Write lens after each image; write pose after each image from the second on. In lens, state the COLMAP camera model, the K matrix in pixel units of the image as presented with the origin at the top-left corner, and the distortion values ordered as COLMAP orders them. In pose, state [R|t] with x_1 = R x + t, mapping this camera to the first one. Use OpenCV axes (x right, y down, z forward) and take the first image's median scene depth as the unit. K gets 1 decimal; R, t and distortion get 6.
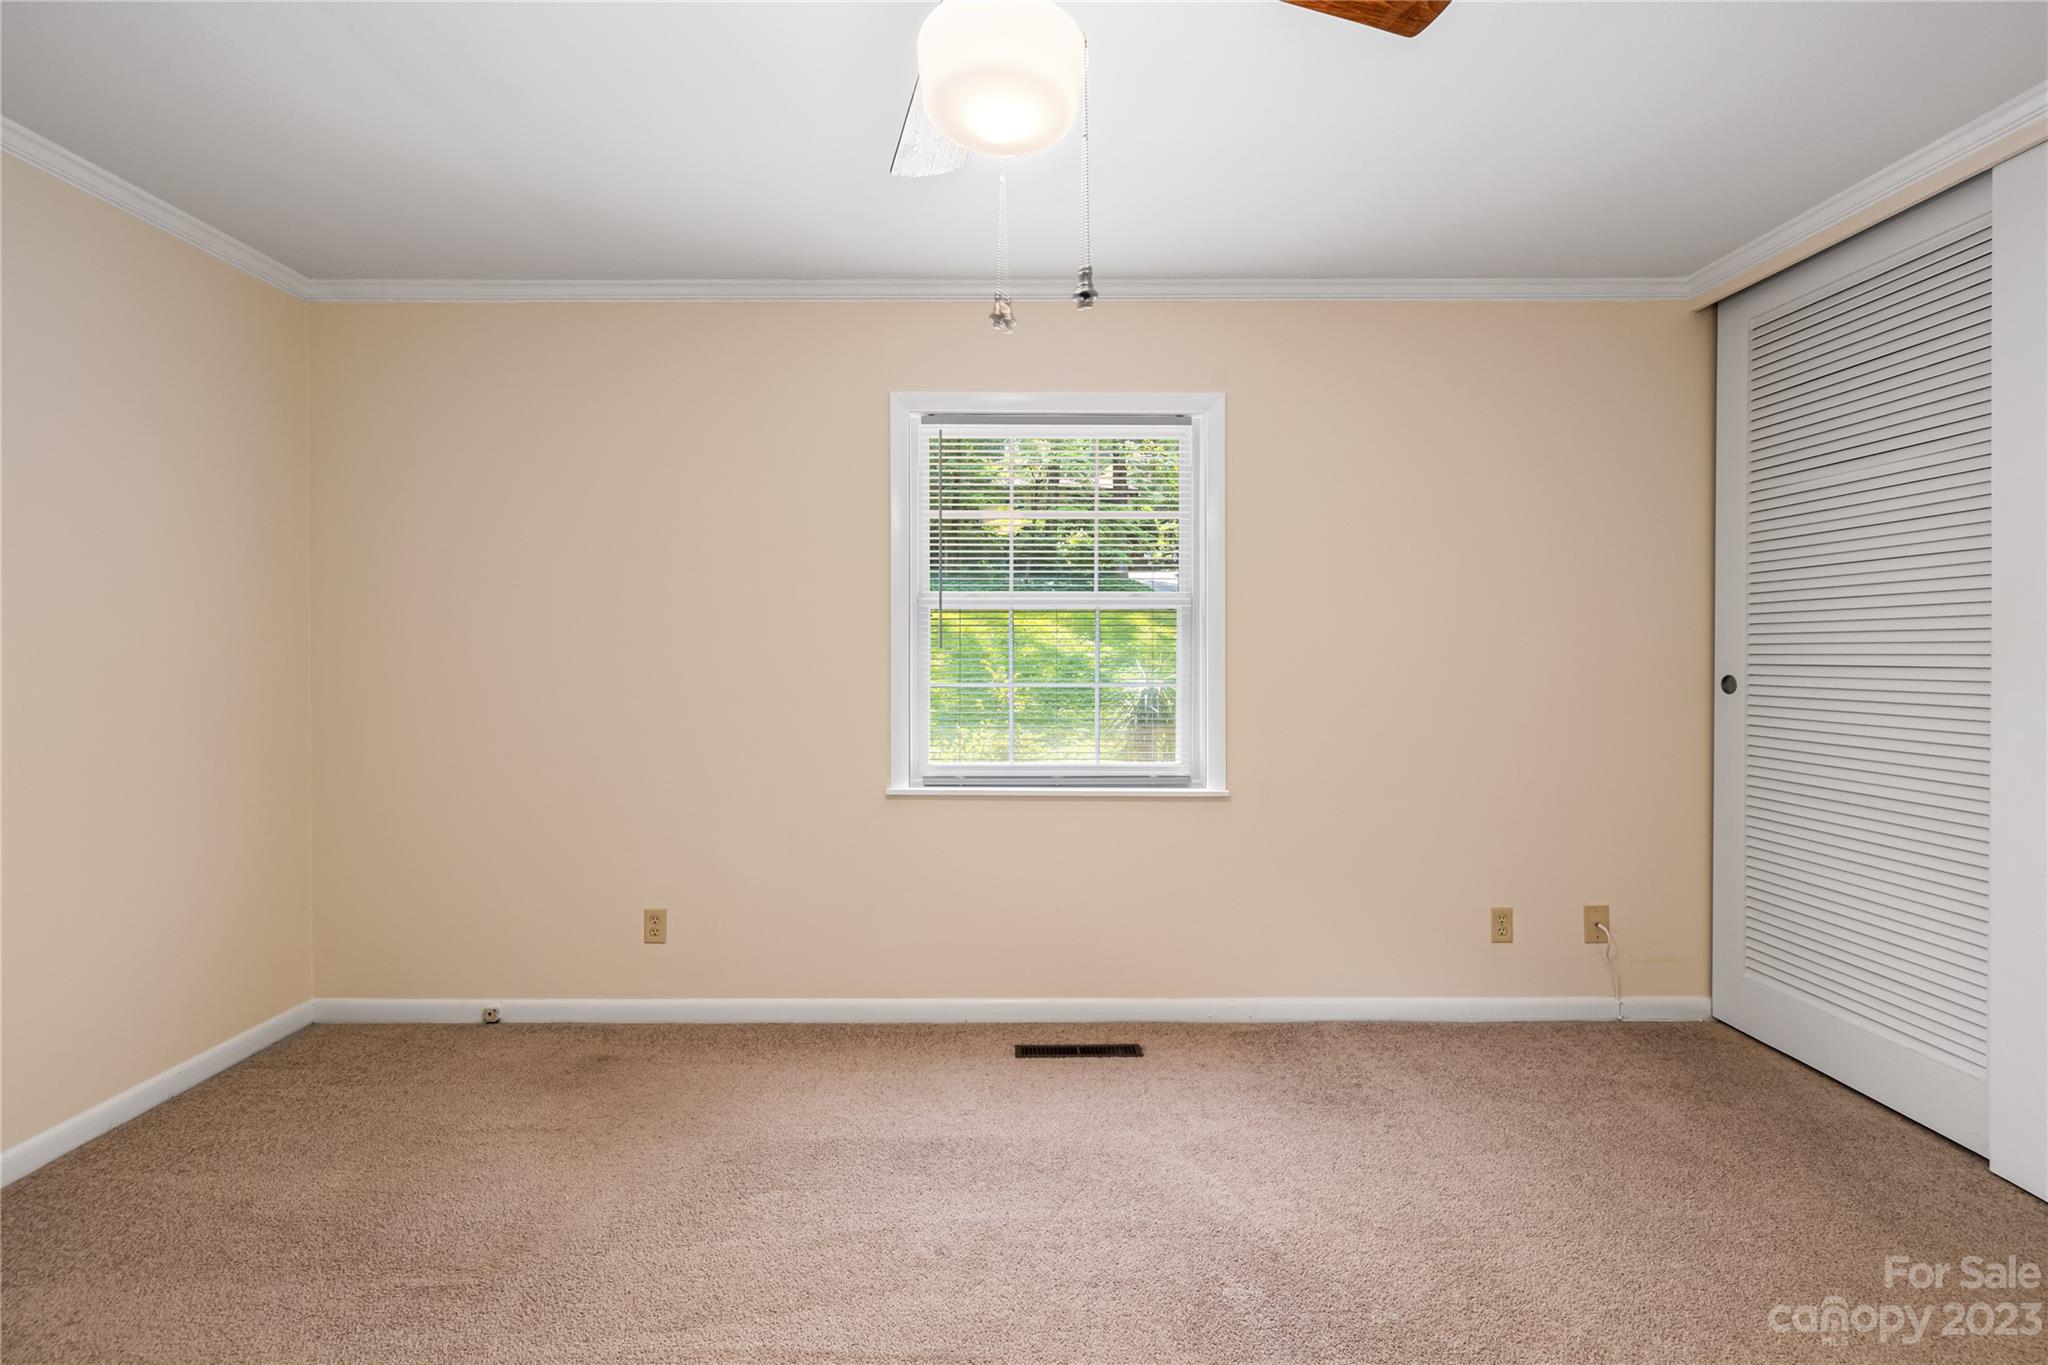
lens RADIAL K [[877.6, 0, 1019.9], [0, 877.6, 661.0], [0, 0, 1]] dist [0.001104, -0.000040]
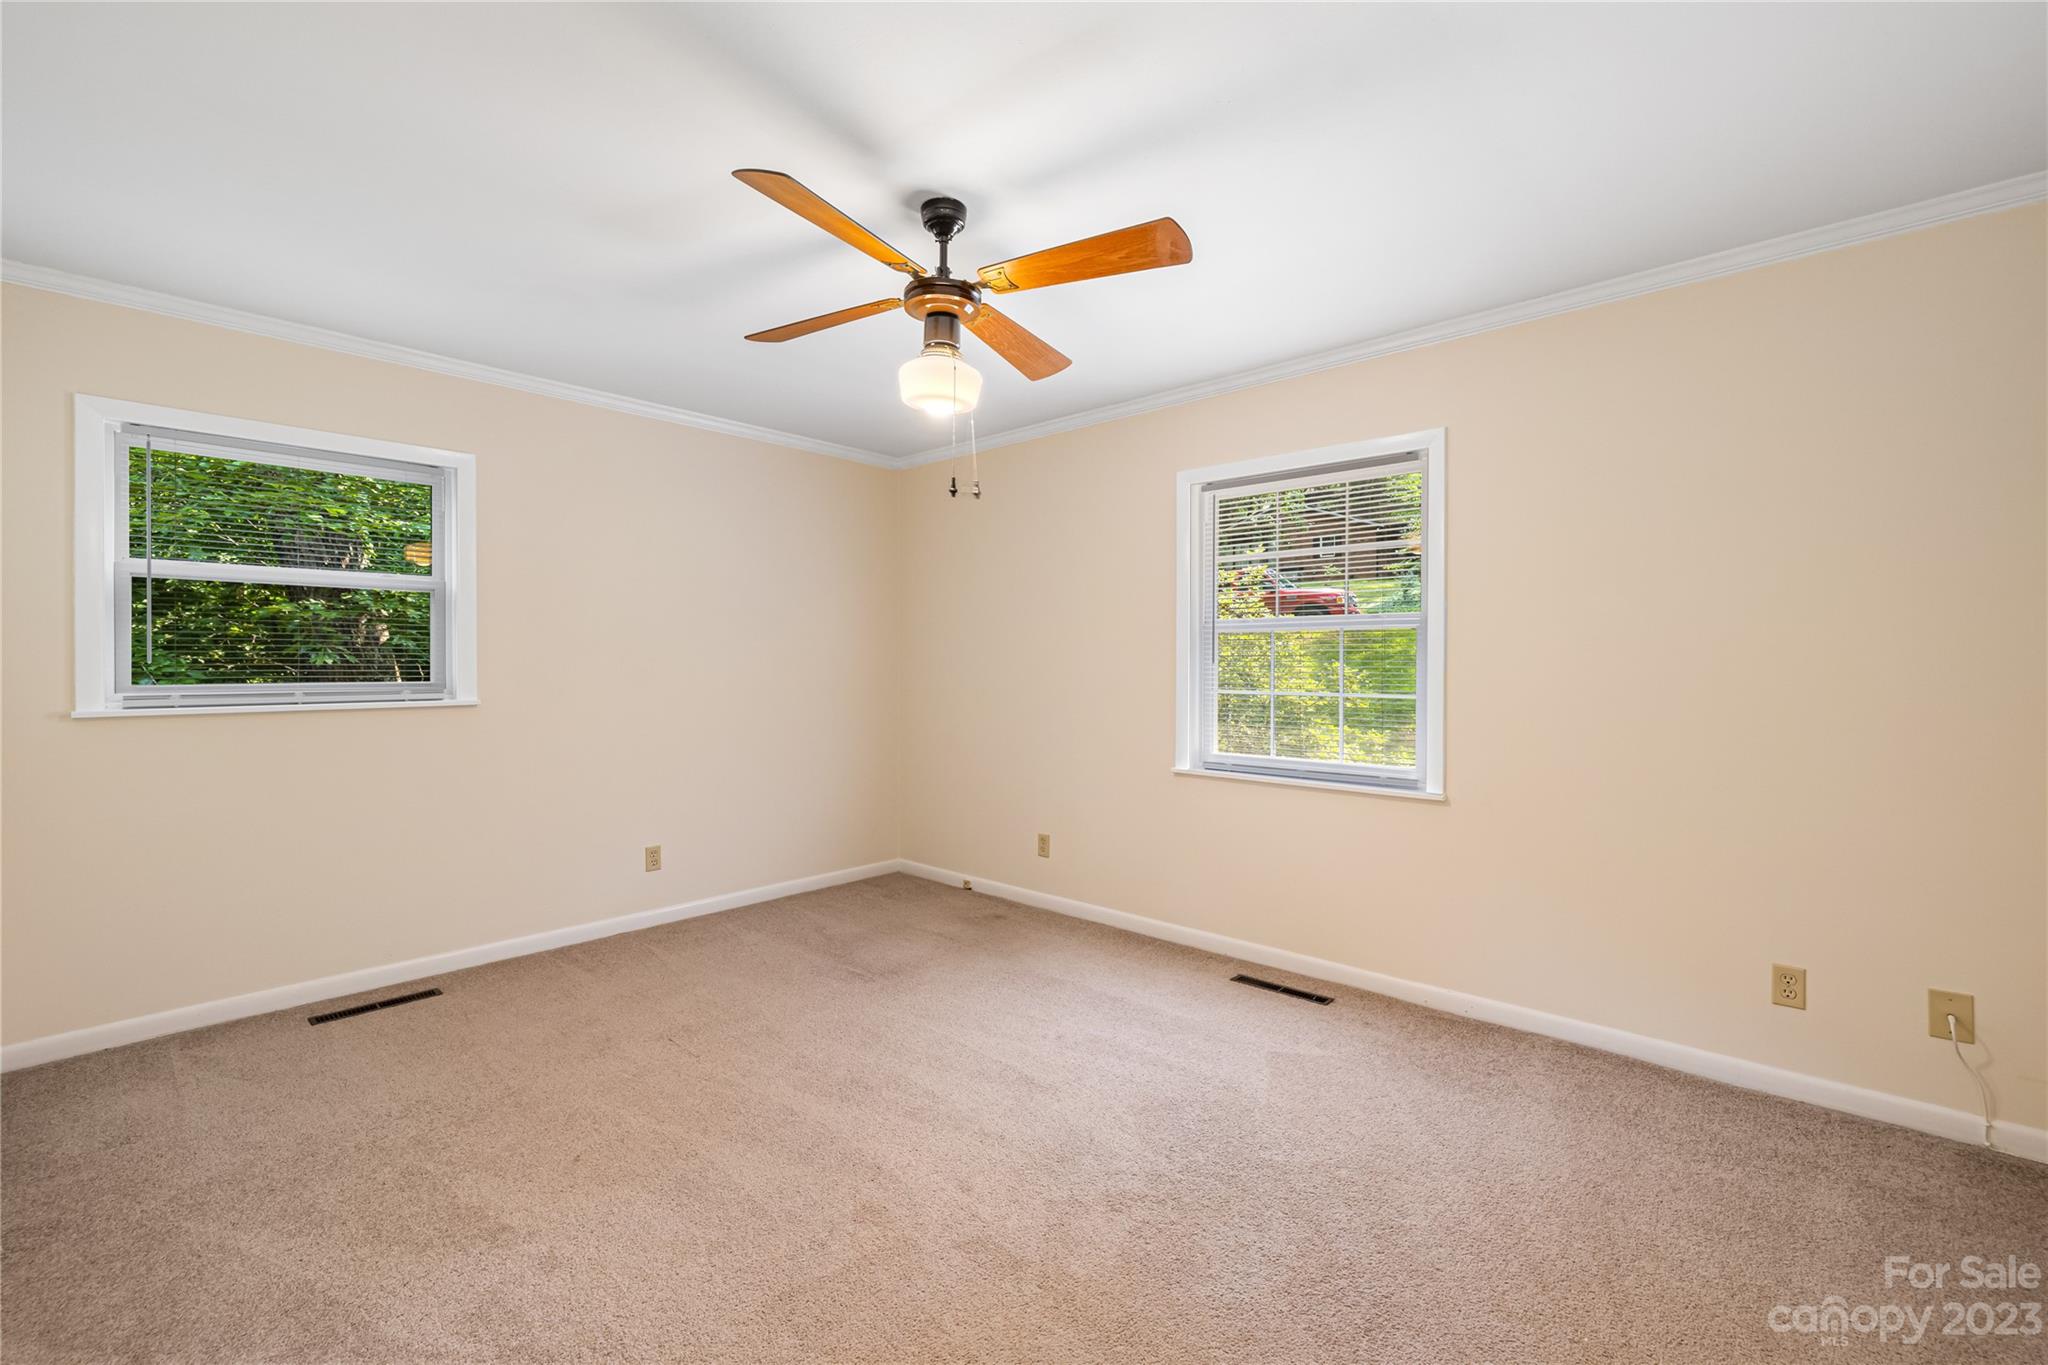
lens RADIAL K [[872.0, 0, 1017.7], [0, 872.0, 680.4], [0, 0, 1]] dist [0.000147, 0.000293]
pose [[0.733171, 0.014897, -0.679881, 0.585192], [-0.012868, 0.999885, 0.008033, 0.004032], [0.679923, 0.002859, 0.733278, -0.143834]]
